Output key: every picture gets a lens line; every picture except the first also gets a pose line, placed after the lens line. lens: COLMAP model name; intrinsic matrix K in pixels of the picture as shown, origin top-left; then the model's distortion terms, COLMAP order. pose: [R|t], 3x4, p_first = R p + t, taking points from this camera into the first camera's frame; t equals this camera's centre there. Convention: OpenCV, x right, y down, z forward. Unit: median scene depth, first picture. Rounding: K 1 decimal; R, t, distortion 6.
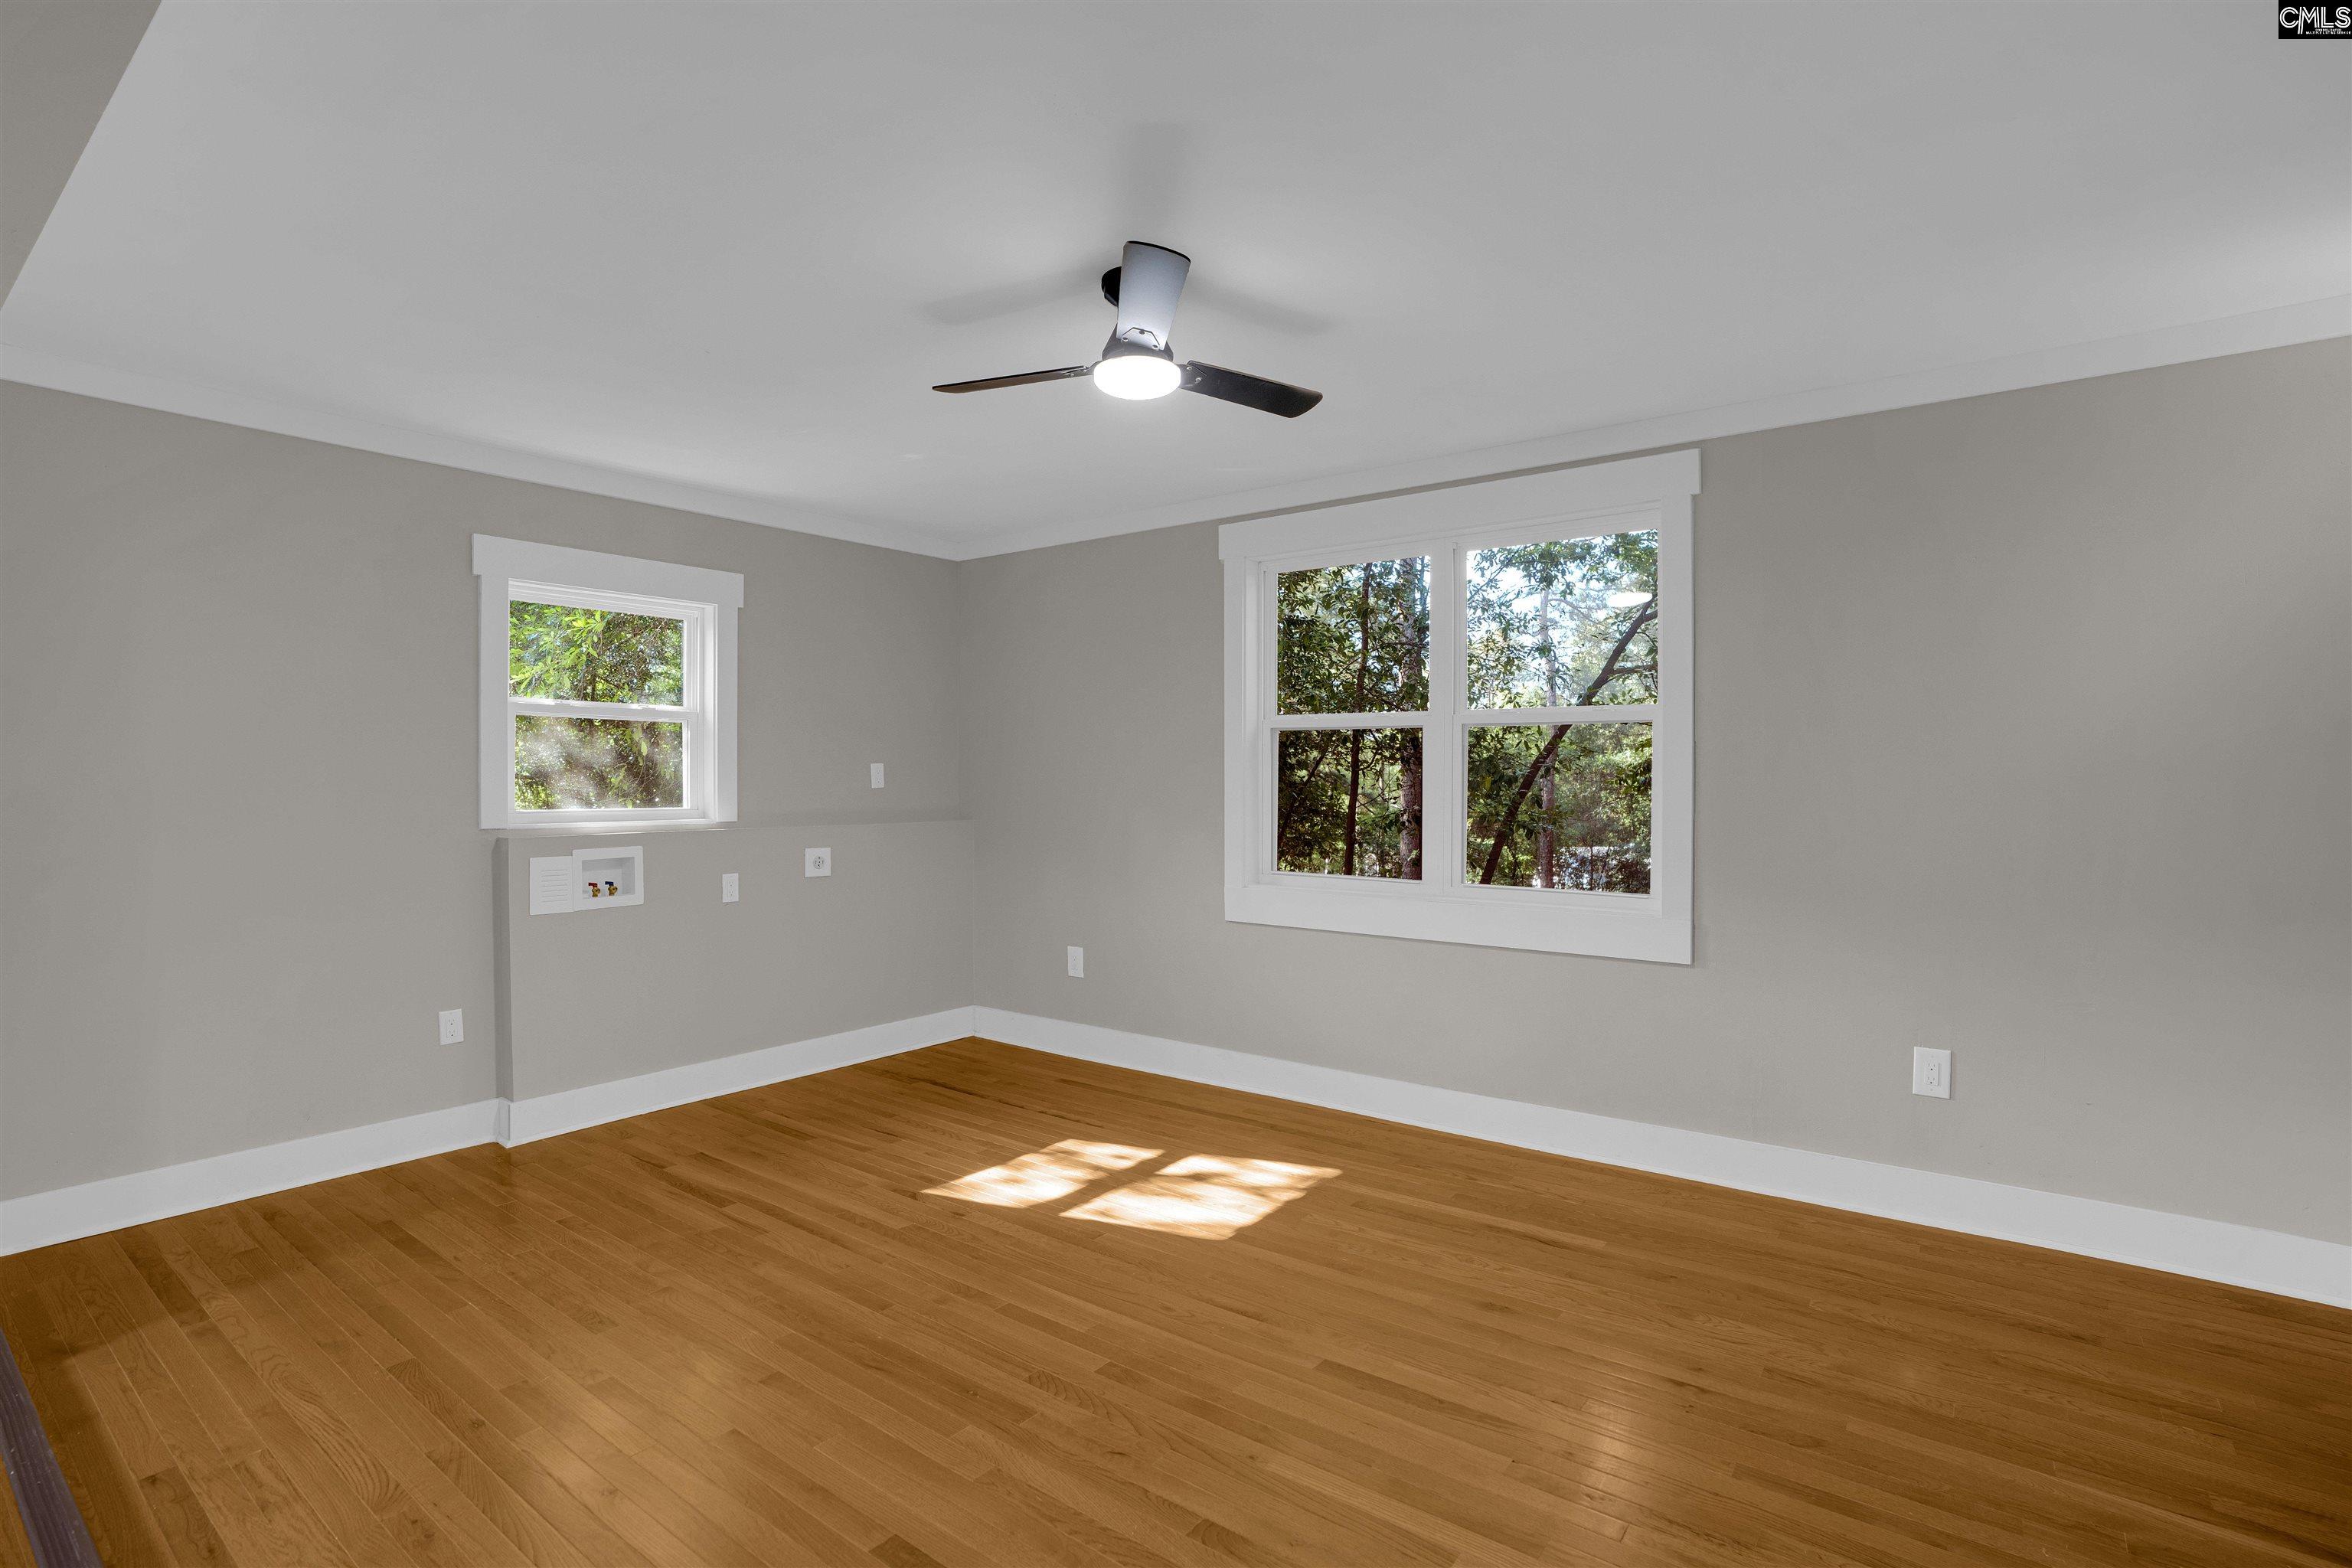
lens RADIAL K [[1093.9, 0, 1197.4], [0, 1093.9, 791.7], [0, 0, 1]] dist [-0.067368, 0.025697]
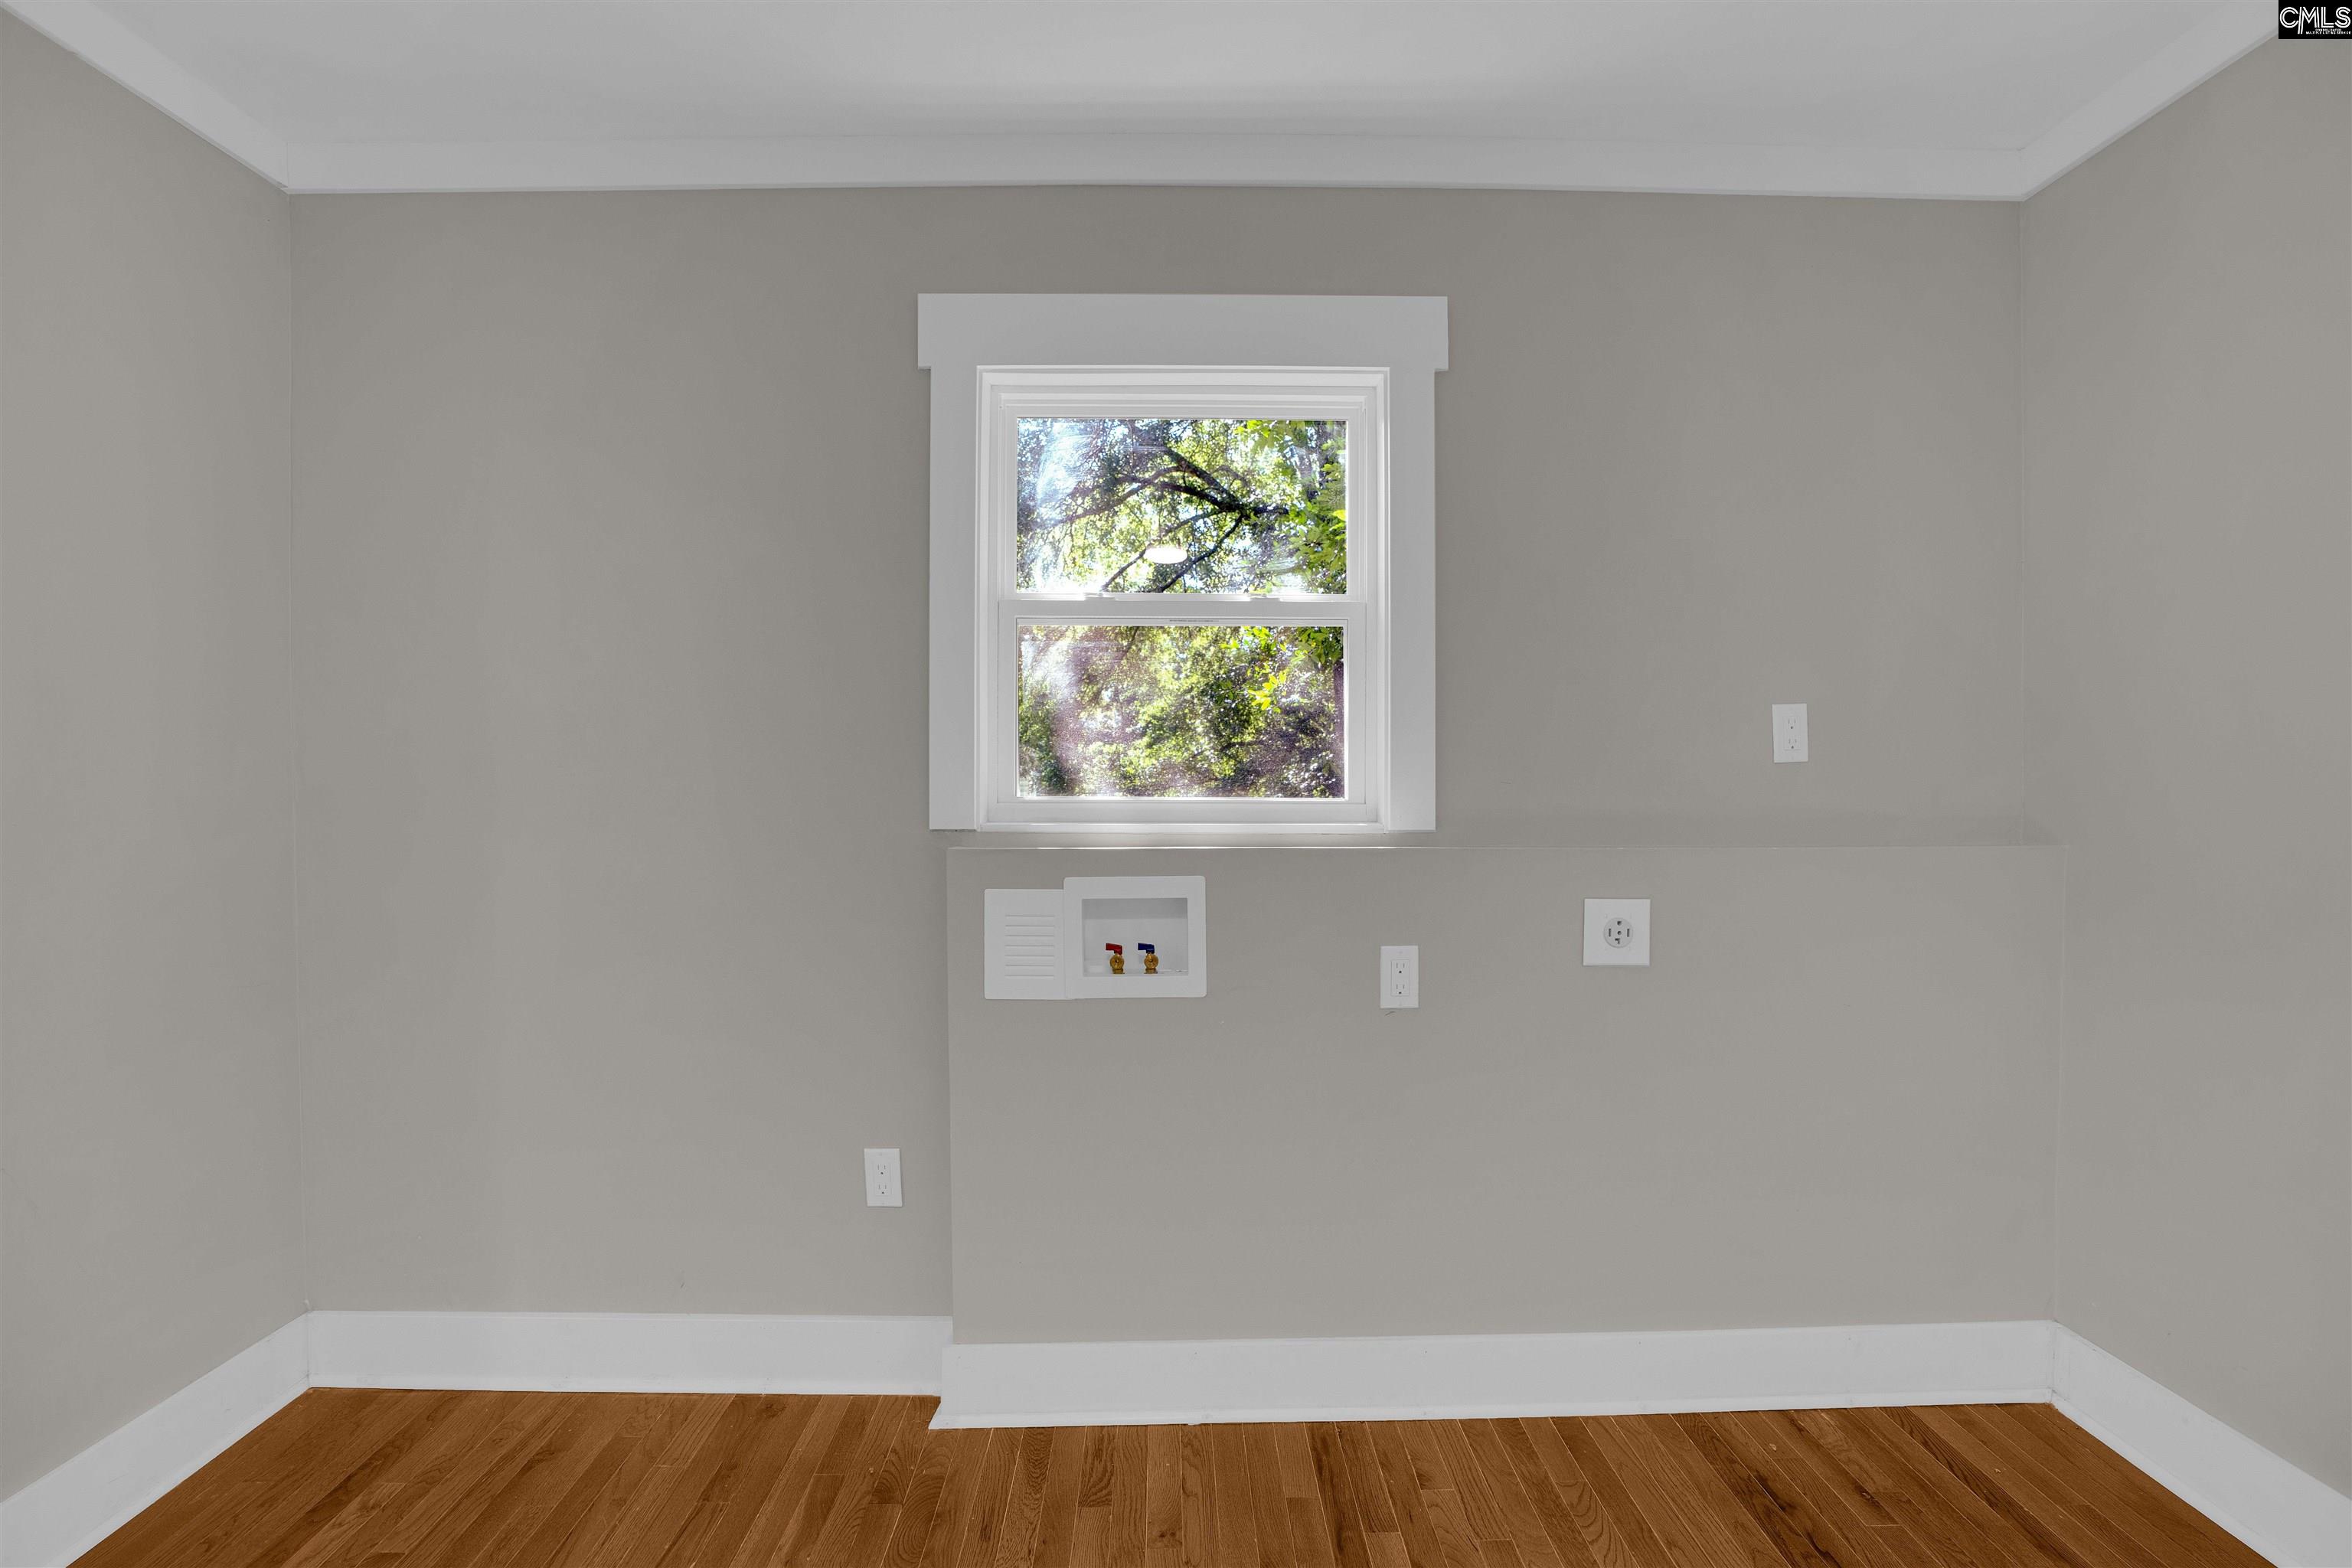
lens RADIAL K [[1126.2, 0, 1183.6], [0, 1126.2, 778.3], [0, 0, 1]] dist [-0.073880, 0.030075]
pose [[0.615908, 0.009384, -0.787762, -0.134795], [-0.009543, 0.999945, 0.004450, 0.004733], [0.787761, 0.004777, 0.615963, 0.732541]]
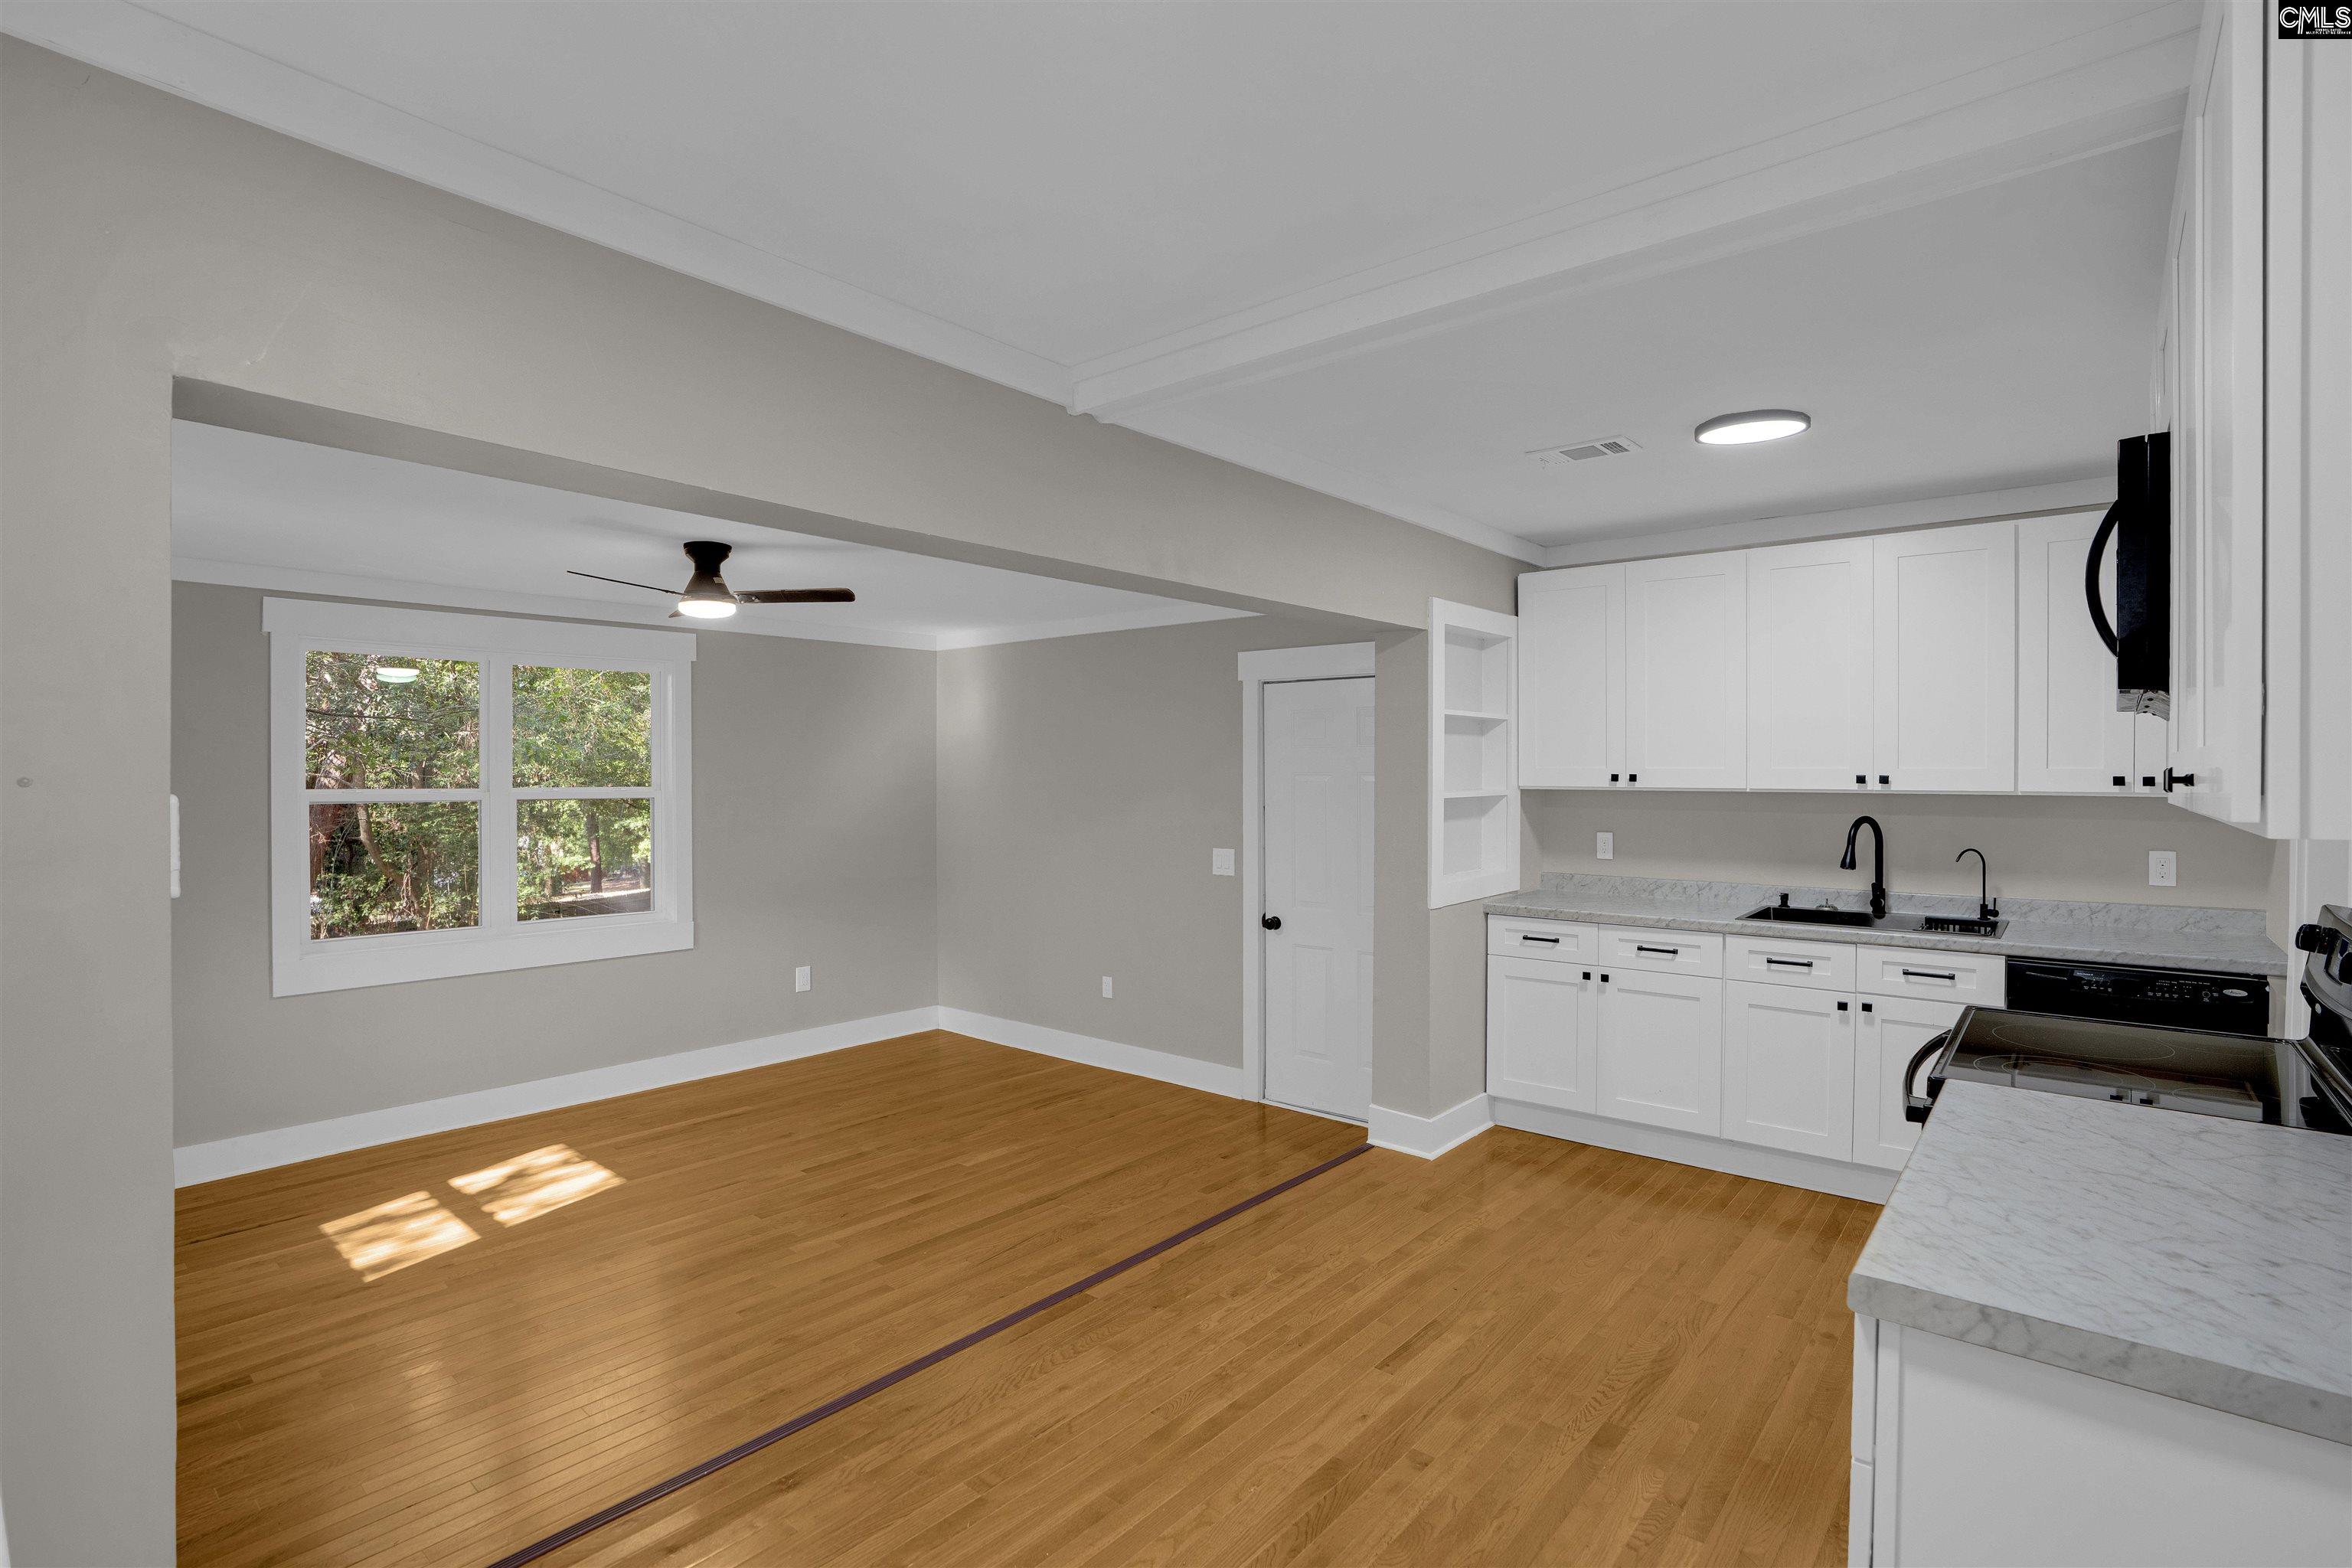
lens RADIAL K [[1126.2, 0, 1183.6], [0, 1126.2, 778.3], [0, 0, 1]] dist [-0.073880, 0.030075]
pose [[0.055252, -0.007213, 0.998446, -1.087785], [0.012967, 0.999895, 0.006506, -0.091575], [-0.998388, 0.012588, 0.055339, 0.146341]]
